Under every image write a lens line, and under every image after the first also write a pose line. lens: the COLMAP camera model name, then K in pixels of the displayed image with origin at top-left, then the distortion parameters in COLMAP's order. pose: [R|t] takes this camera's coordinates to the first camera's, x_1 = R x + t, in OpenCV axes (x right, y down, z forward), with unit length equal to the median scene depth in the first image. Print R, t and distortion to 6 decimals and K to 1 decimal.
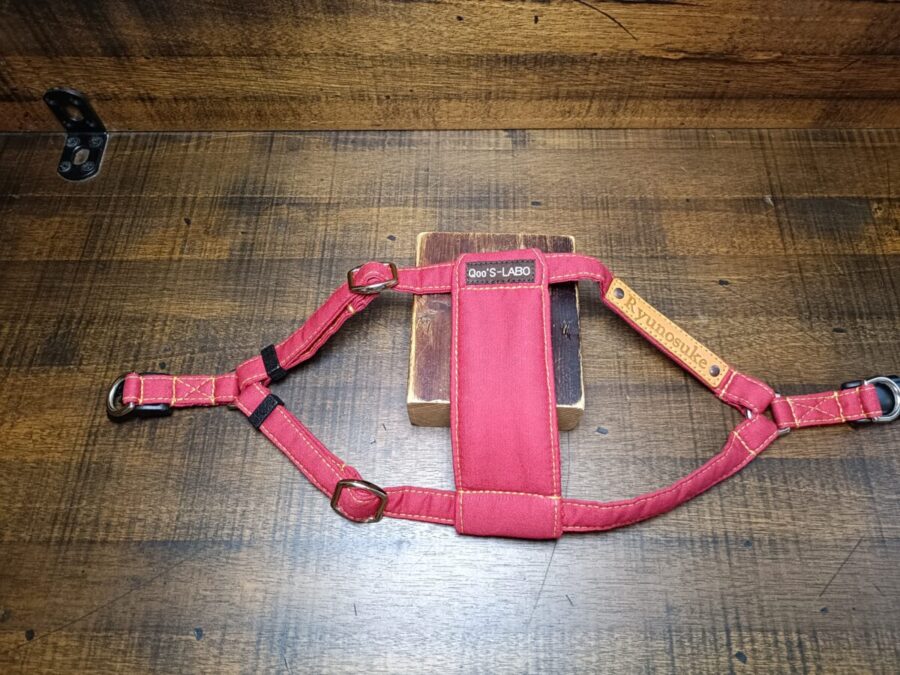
lens RADIAL K [[682.3, 0, 448.3], [0, 682.3, 338.4], [0, 0, 1]] dist [-0.009599, 0.005113]
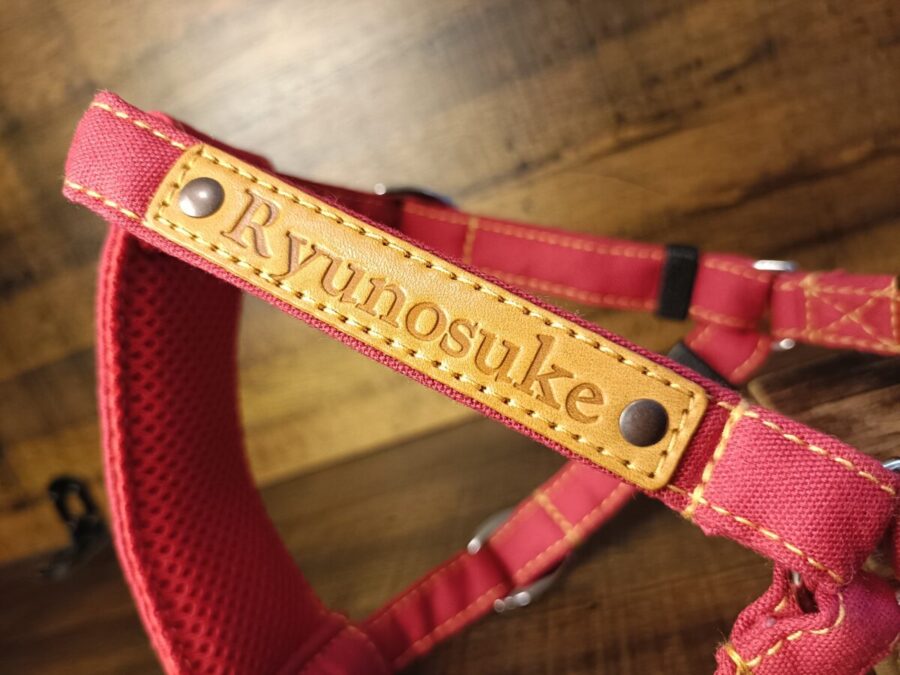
lens RADIAL K [[728.0, 0, 451.6], [0, 728.0, 341.5], [0, 0, 1]] dist [-0.097256, 0.057640]
pose [[0.927746, -0.307336, -0.211735, 0.168376], [0.041817, 0.649362, -0.759329, 0.263704], [0.370862, 0.695610, 0.615295, 0.520337]]
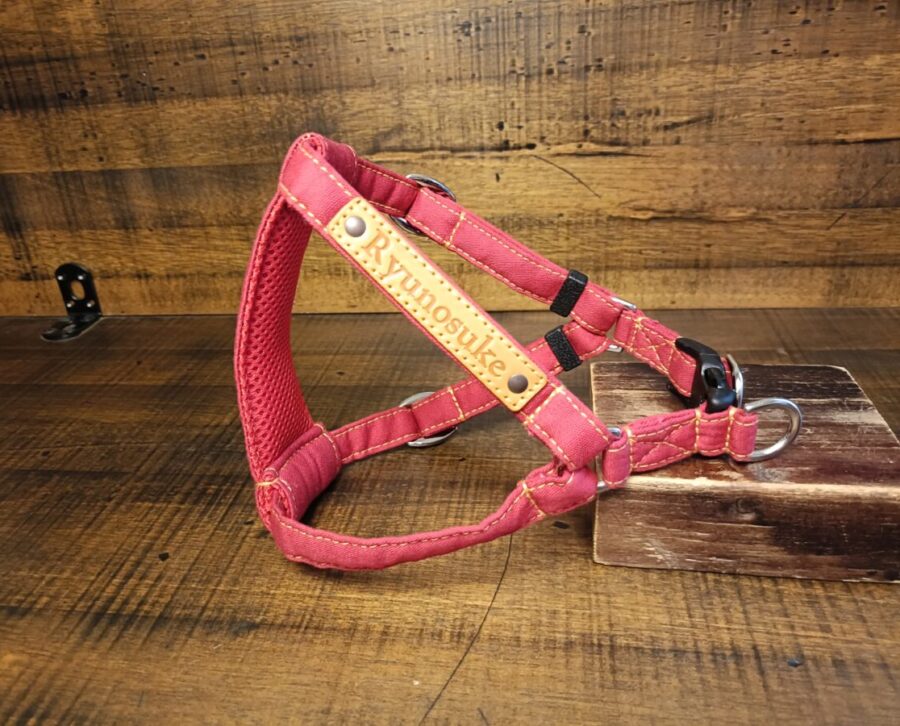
lens RADIAL K [[735.9, 0, 413.5], [0, 735.9, 361.2], [0, 0, 1]] dist [-0.008099, -0.003336]
pose [[0.986172, 0.010085, -0.165420, 0.181711], [-0.109283, 0.789959, -0.603342, 0.436702], [0.124590, 0.613076, 0.780138, 0.252688]]
